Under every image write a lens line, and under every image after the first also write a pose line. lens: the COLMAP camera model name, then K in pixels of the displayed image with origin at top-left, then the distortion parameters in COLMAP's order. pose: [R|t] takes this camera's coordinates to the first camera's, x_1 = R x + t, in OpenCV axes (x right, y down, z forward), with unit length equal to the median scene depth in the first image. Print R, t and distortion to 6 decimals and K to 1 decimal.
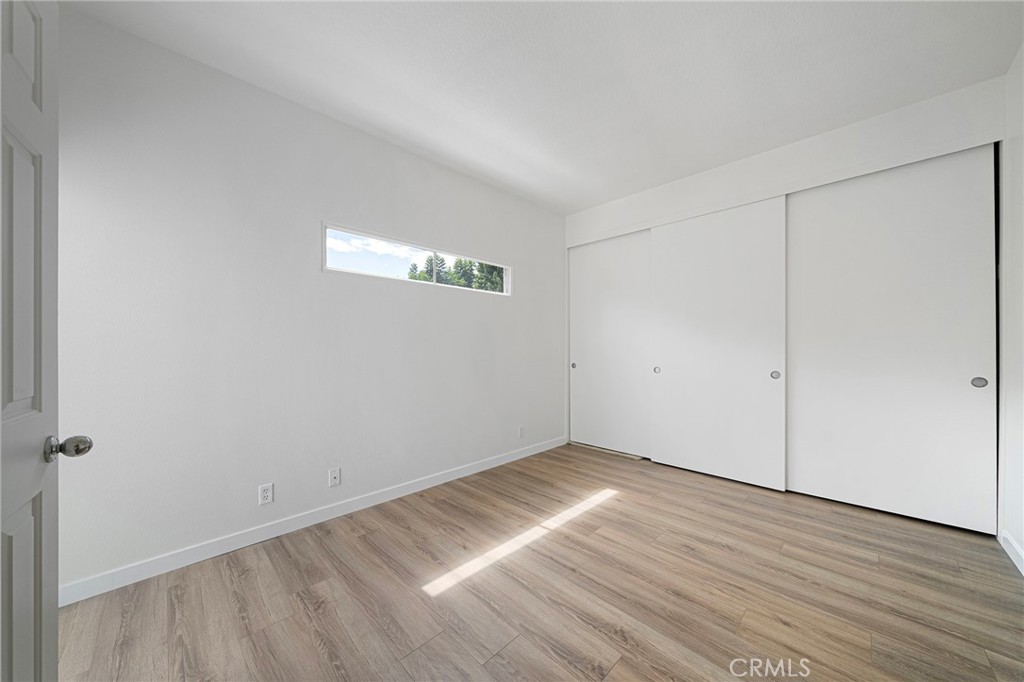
lens RADIAL K [[353.1, 0, 508.6], [0, 353.1, 350.8], [0, 0, 1]] dist [-0.002913, -0.000251]
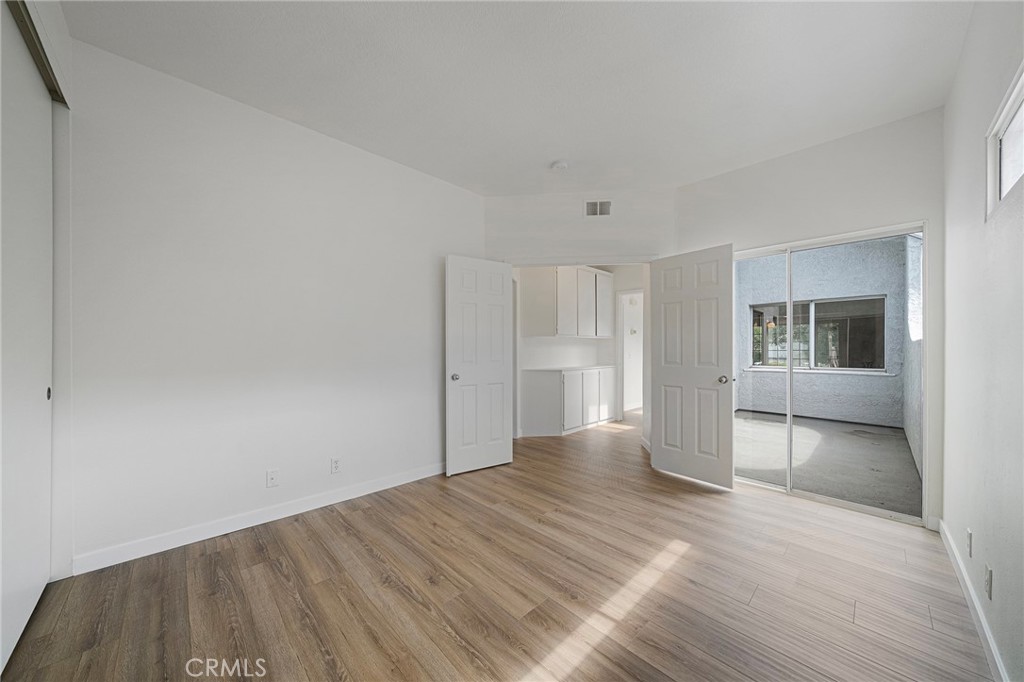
lens RADIAL K [[353.1, 0, 508.4], [0, 353.1, 343.8], [0, 0, 1]] dist [-0.002913, -0.000251]
pose [[-0.999798, -0.000437, 0.020095, 0.320890], [-0.000349, 0.999990, 0.004378, -0.030423], [-0.020097, 0.004370, -0.999788, 1.938204]]
